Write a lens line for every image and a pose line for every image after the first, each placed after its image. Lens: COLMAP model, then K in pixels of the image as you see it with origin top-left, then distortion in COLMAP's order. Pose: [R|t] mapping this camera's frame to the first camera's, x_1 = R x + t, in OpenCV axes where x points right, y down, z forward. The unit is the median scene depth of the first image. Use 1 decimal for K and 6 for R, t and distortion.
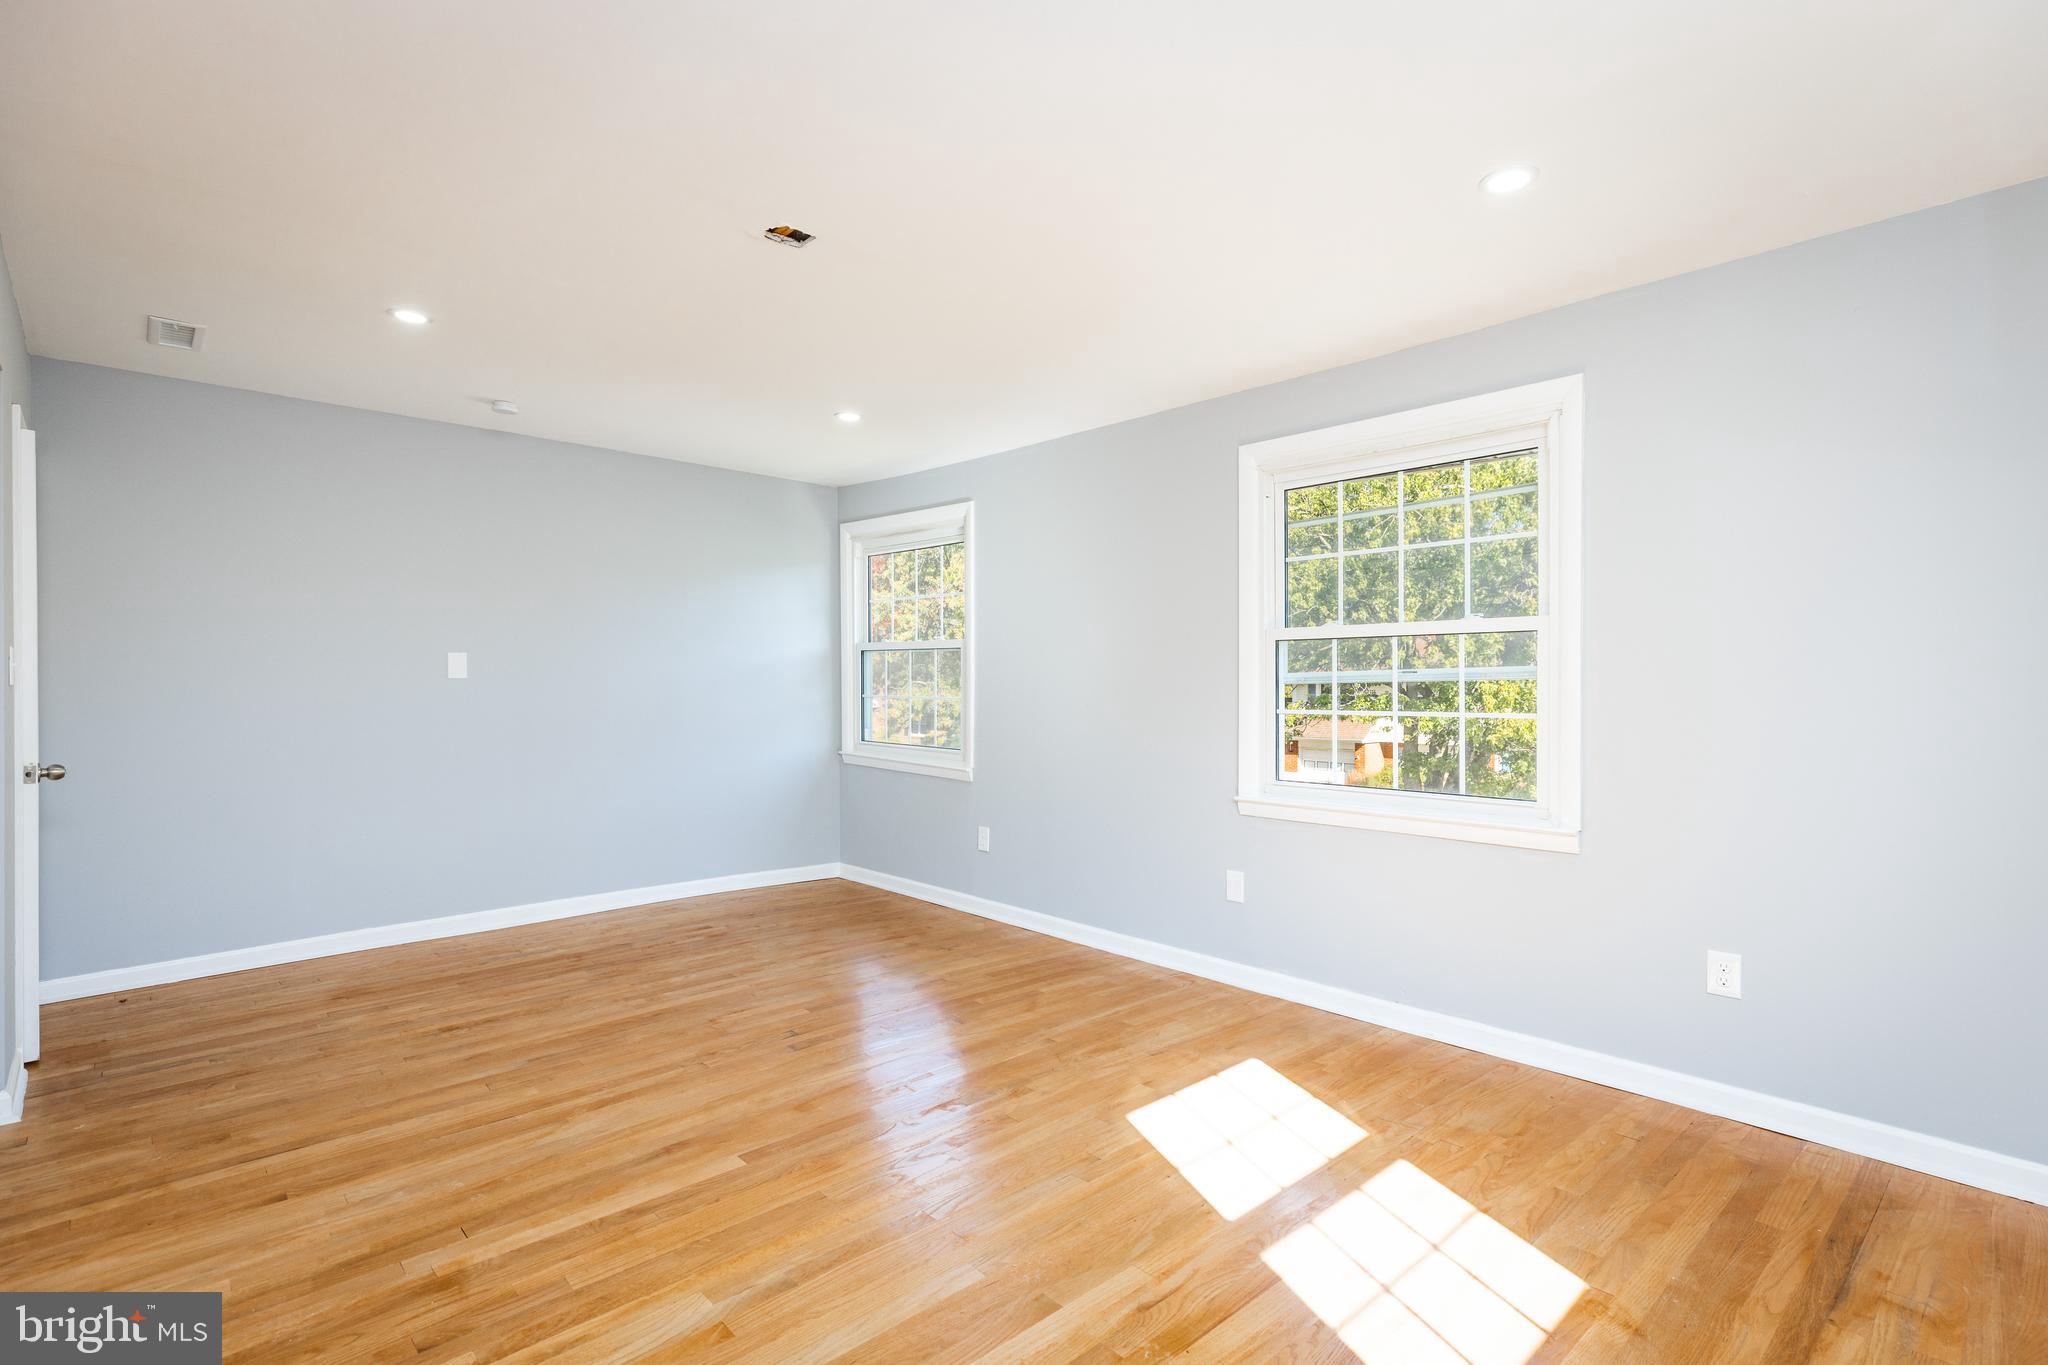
lens RADIAL K [[981.5, 0, 1025.7], [0, 981.5, 674.6], [0, 0, 1]] dist [0.005650, 0.001210]
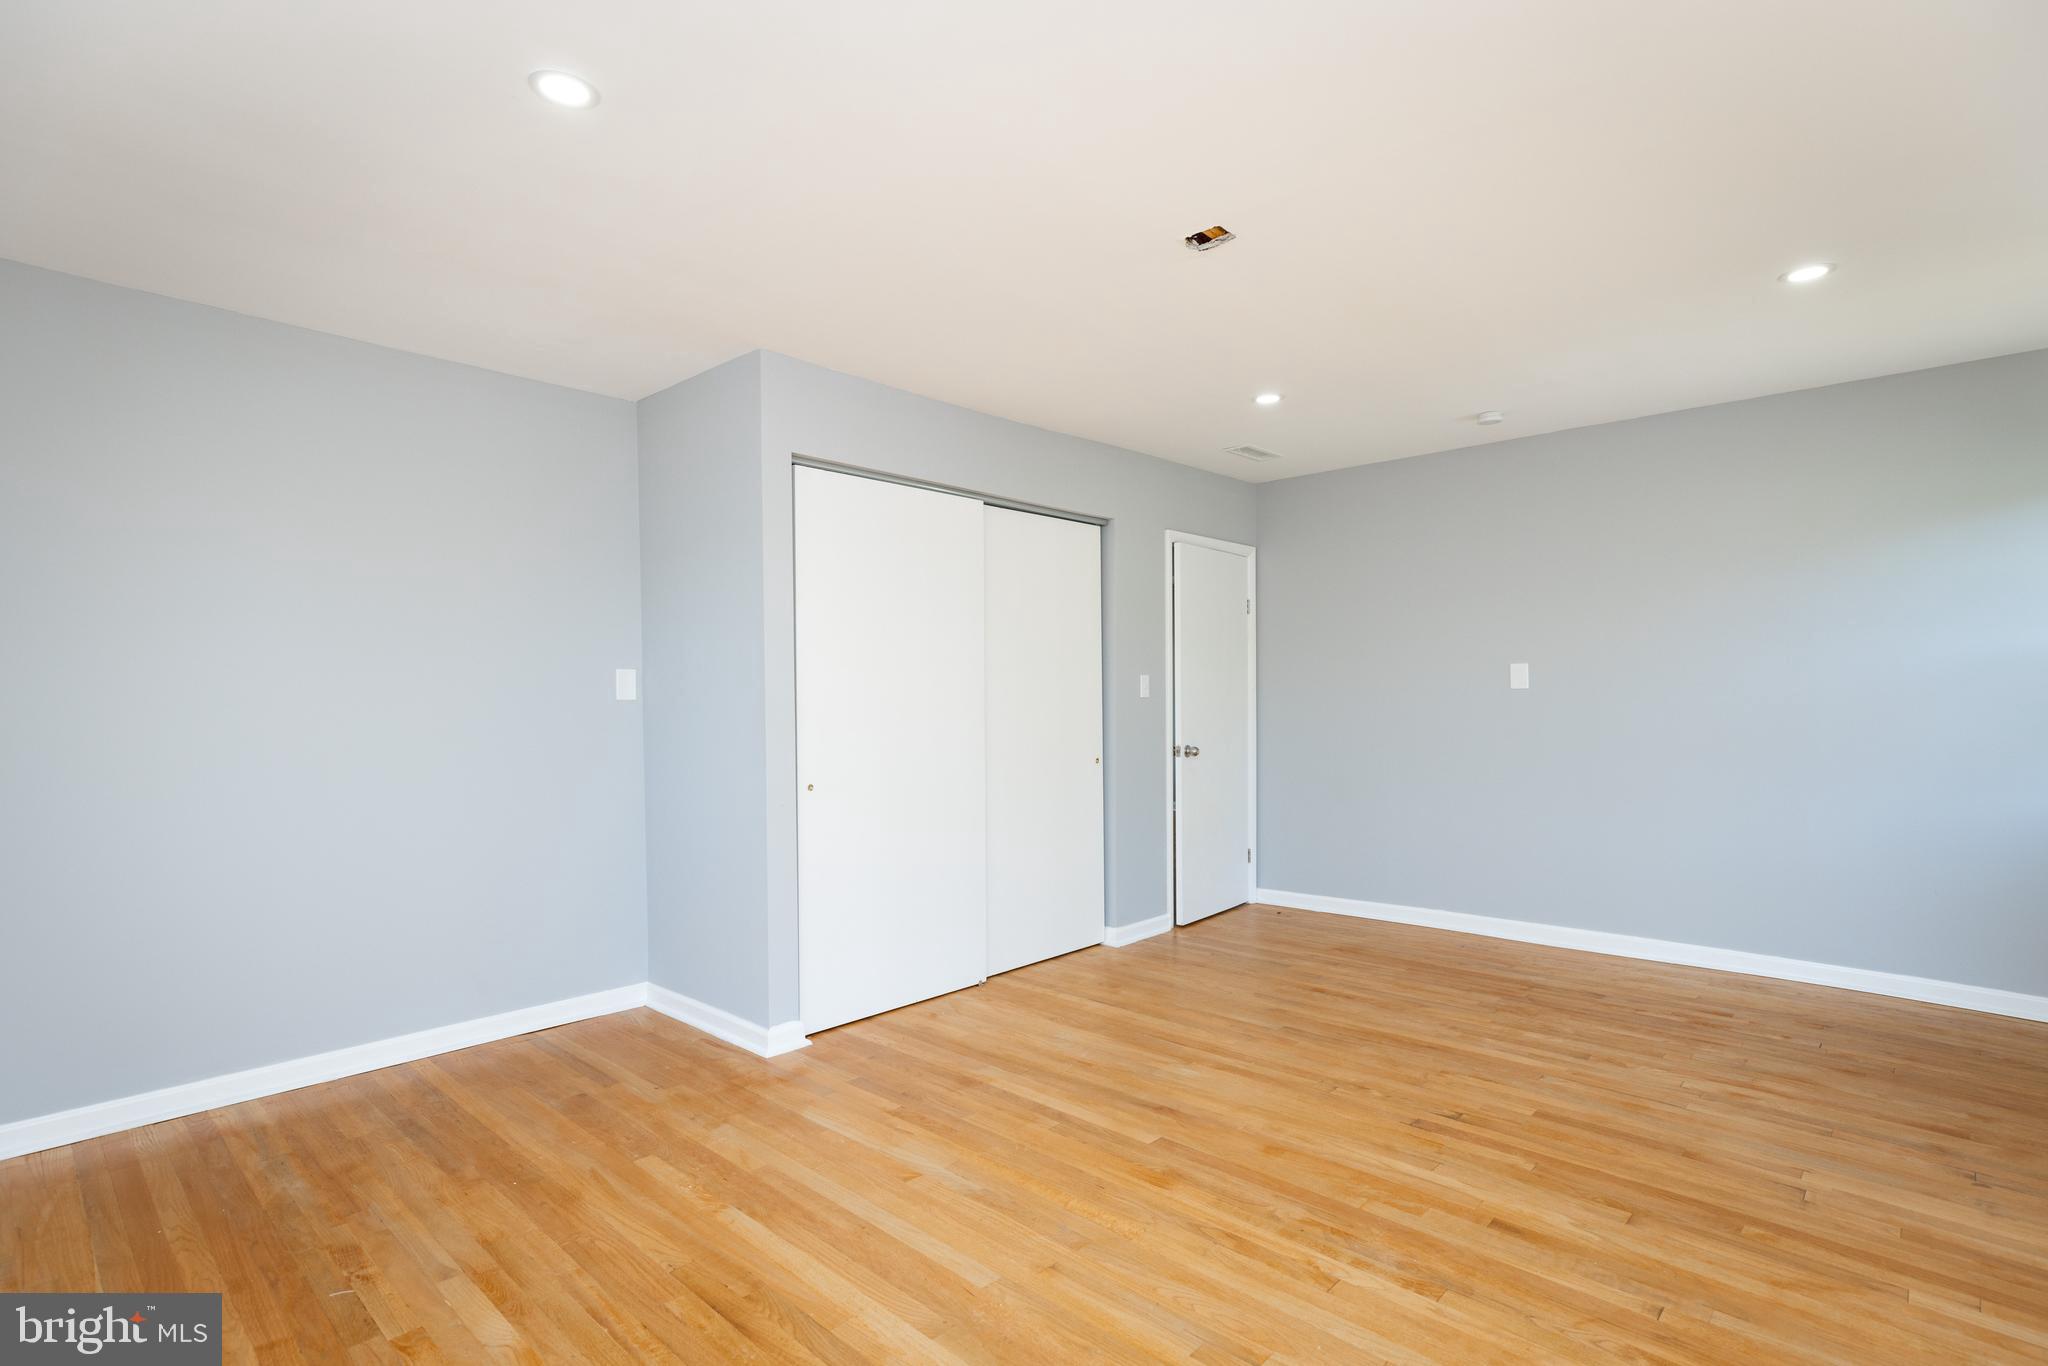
lens RADIAL K [[981.5, 0, 1008.4], [0, 981.5, 695.6], [0, 0, 1]] dist [0.005650, 0.001210]
pose [[0.057156, -0.002933, -0.998361, 0.528136], [0.016039, 0.999869, -0.002019, 0.005825], [0.998236, -0.015897, 0.057195, 0.537869]]
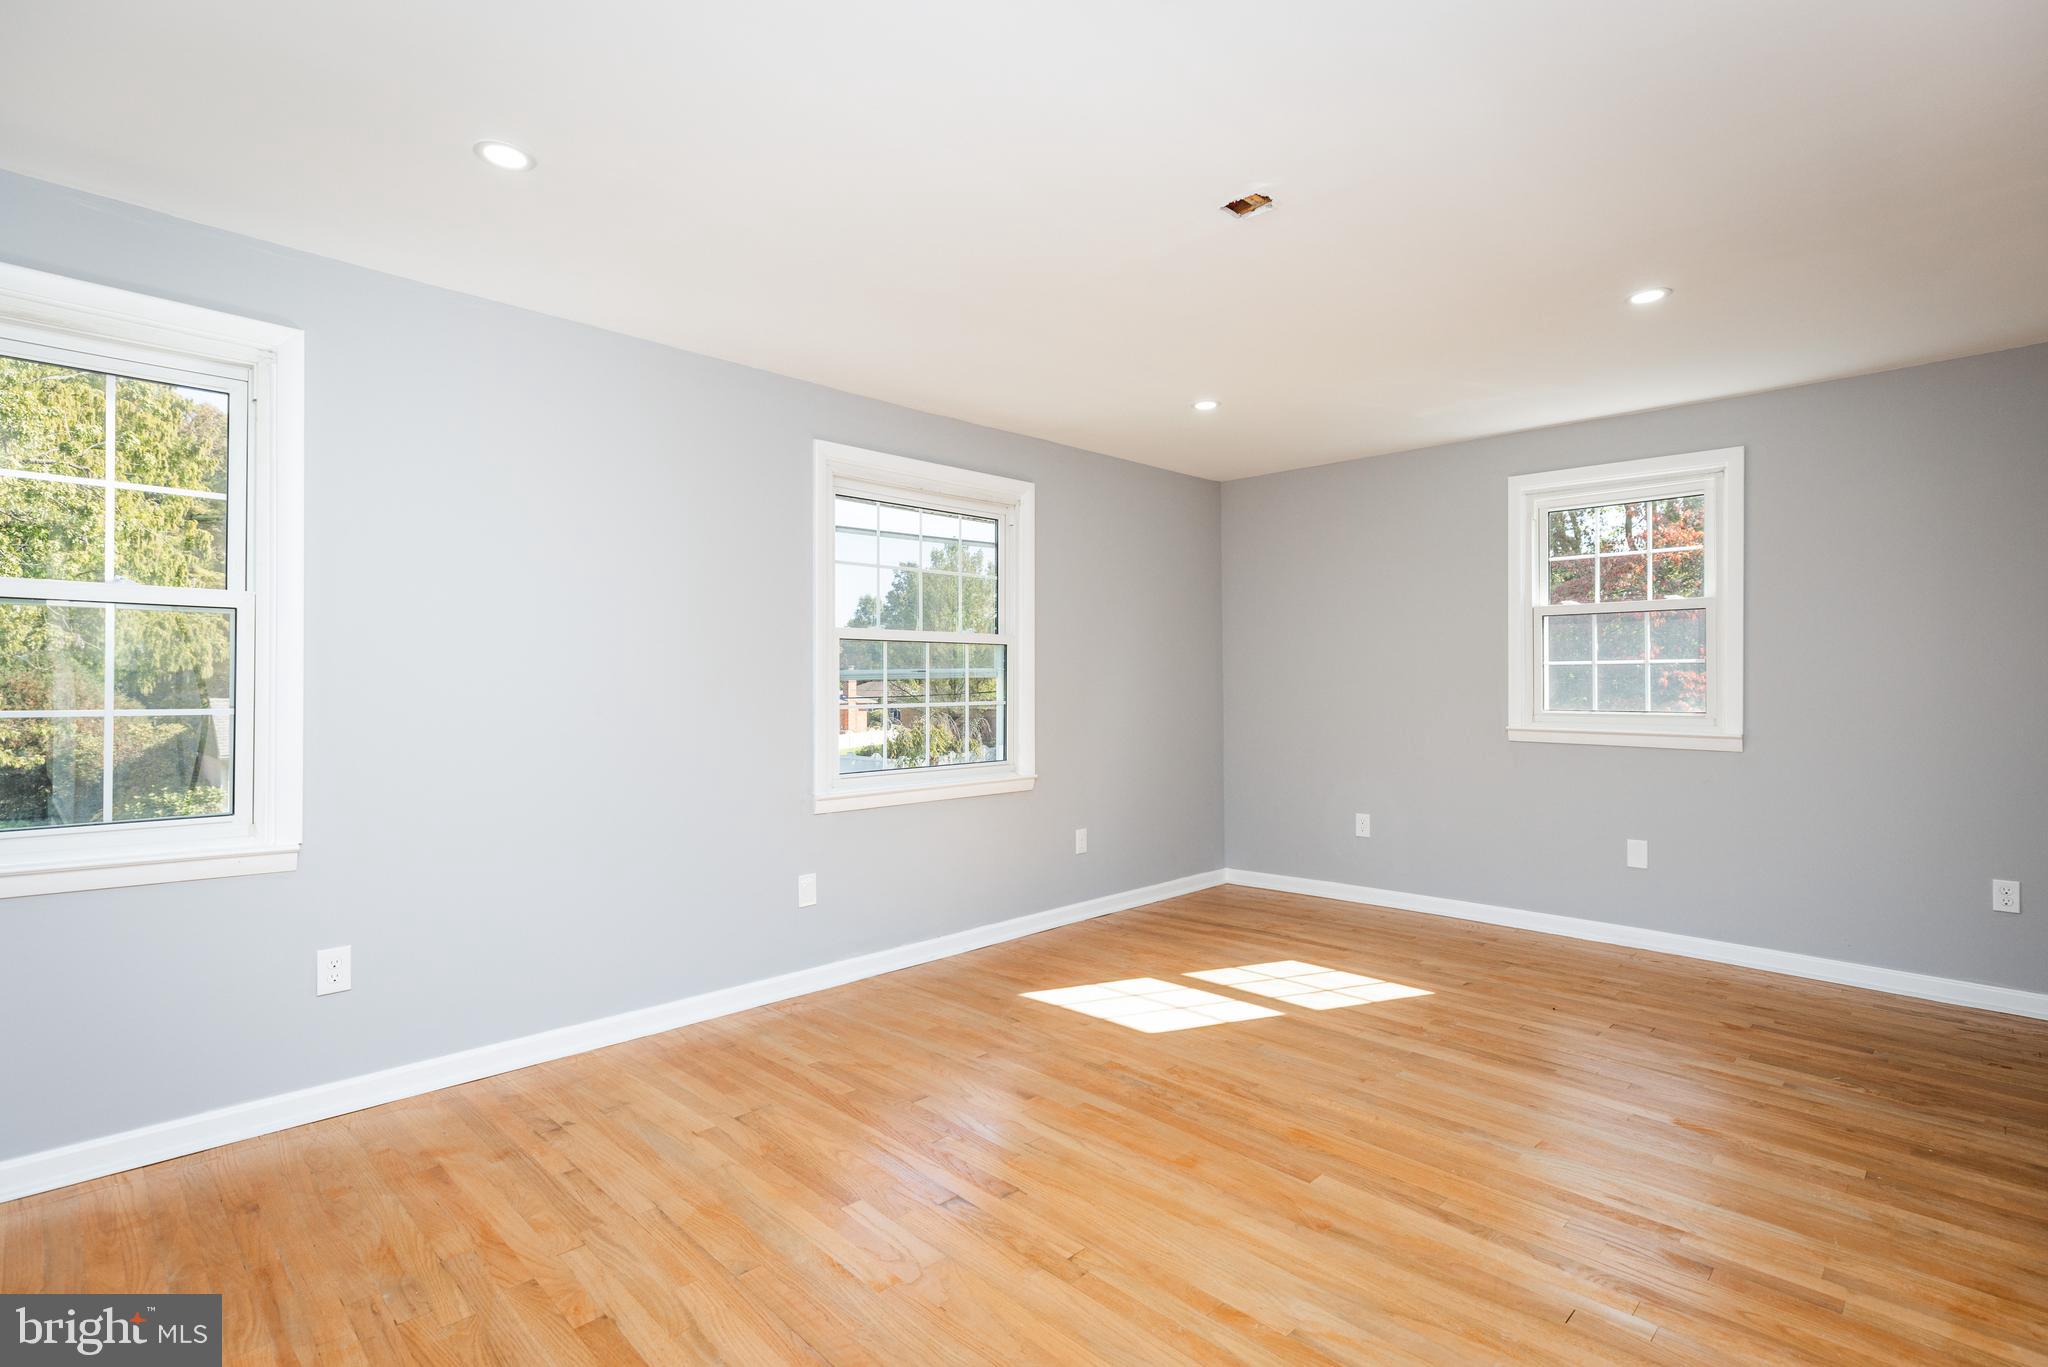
lens RADIAL K [[981.5, 0, 1027.8], [0, 981.5, 679.8], [0, 0, 1]] dist [0.005650, 0.001210]
pose [[-0.041648, 0.001663, 0.999131, -0.846634], [-0.009383, 0.999954, -0.002056, 0.006211], [-0.999088, -0.009460, -0.041630, 0.906182]]
